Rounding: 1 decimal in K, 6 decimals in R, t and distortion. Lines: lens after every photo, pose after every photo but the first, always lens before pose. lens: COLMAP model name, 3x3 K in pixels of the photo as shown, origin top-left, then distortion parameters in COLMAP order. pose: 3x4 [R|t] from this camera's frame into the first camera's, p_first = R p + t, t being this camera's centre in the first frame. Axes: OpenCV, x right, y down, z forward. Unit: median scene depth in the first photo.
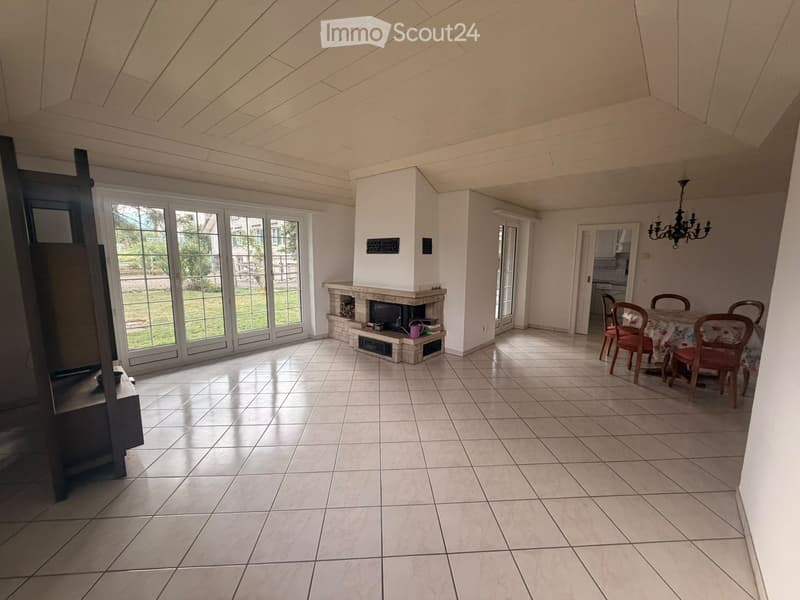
lens RADIAL K [[317.3, 0, 400.0], [0, 317.3, 300.0], [0, 0, 1]] dist [0.000605, 0.000015]
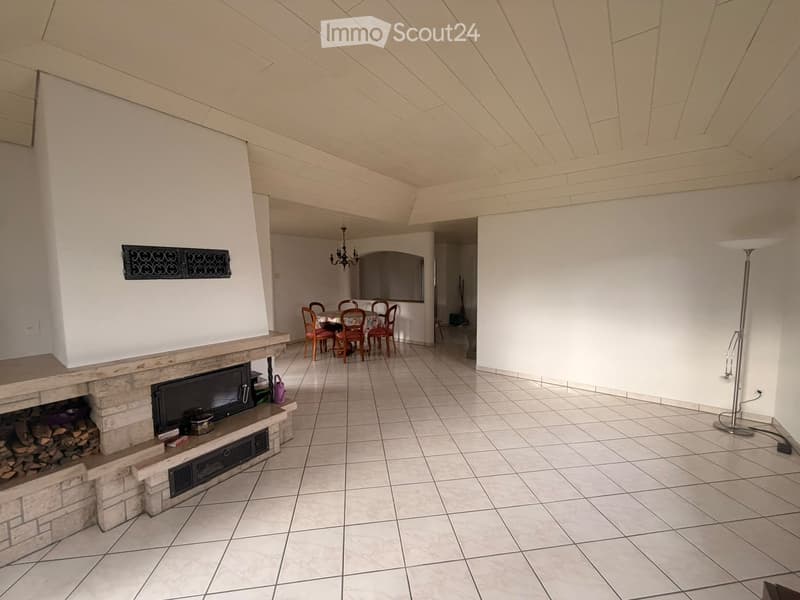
lens RADIAL K [[317.3, 0, 400.0], [0, 317.3, 300.0], [0, 0, 1]] dist [0.000605, 0.000015]
pose [[-0.082193, -0.091230, 0.992432, -0.606188], [0.140414, 0.984808, 0.102158, -0.123190], [-0.986675, 0.147748, -0.068134, 0.746680]]
